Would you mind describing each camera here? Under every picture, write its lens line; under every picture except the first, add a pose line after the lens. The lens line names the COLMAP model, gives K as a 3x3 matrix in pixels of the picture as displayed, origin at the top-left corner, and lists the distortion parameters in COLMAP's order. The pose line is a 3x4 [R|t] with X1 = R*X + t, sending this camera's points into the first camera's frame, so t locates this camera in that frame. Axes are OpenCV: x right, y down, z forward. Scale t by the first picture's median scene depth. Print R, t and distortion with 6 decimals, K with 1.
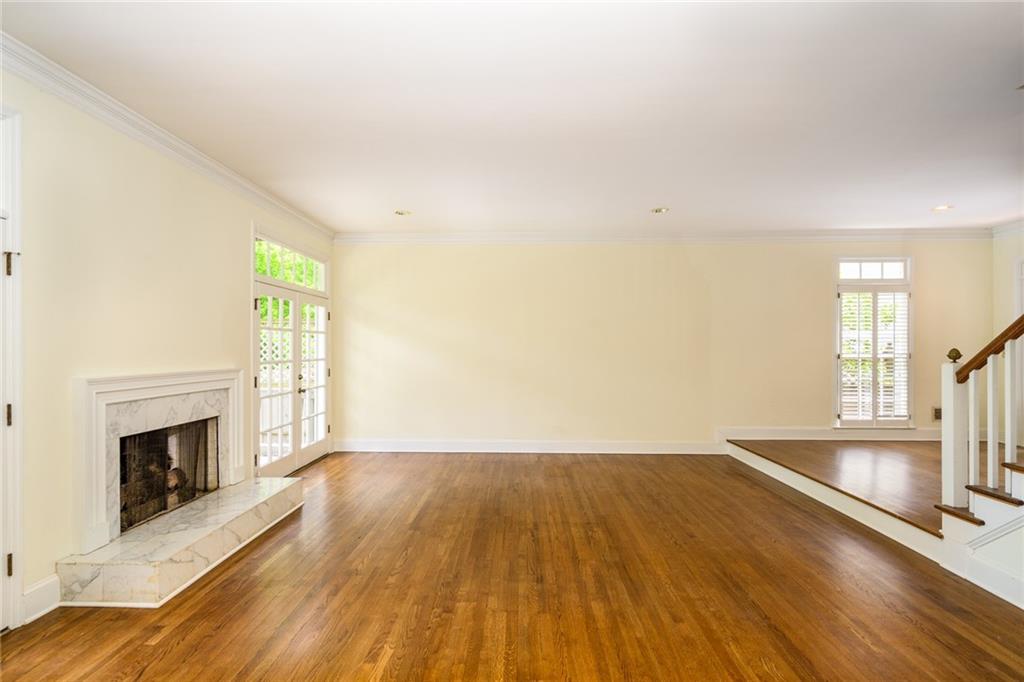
lens RADIAL K [[492.8, 0, 513.4], [0, 492.8, 346.1], [0, 0, 1]] dist [-0.003042, 0.000835]
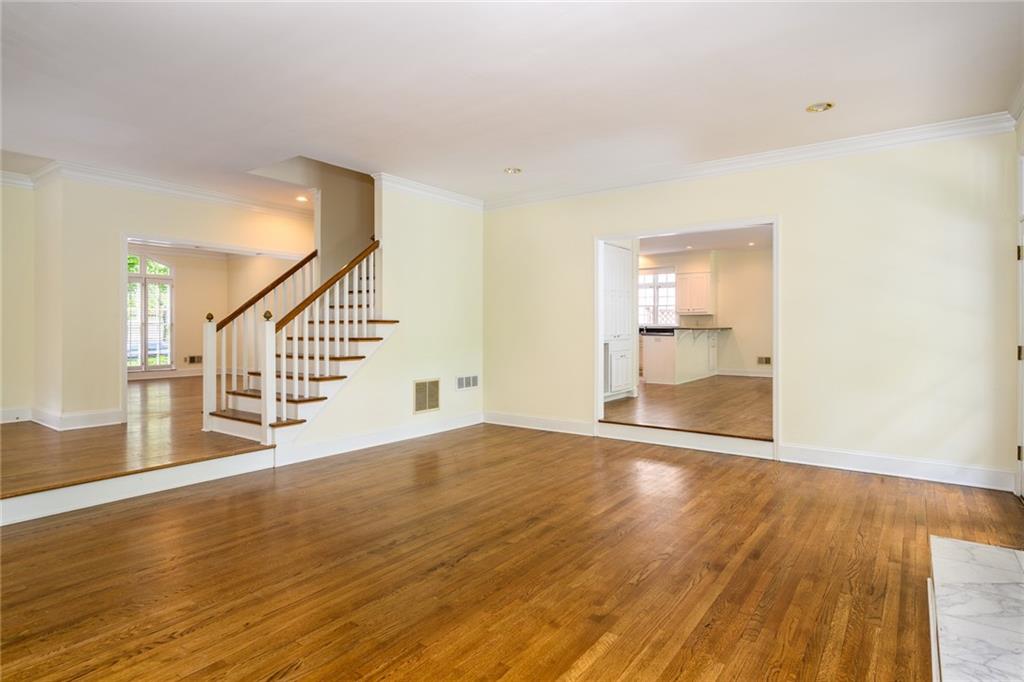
lens RADIAL K [[533.5, 0, 506.3], [0, 533.5, 329.1], [0, 0, 1]] dist [0.009988, 0.001923]
pose [[-0.802134, -0.007670, 0.597095, -0.494996], [-0.004702, 0.999968, 0.006528, 0.041383], [-0.597126, 0.002428, -0.802144, 1.641000]]
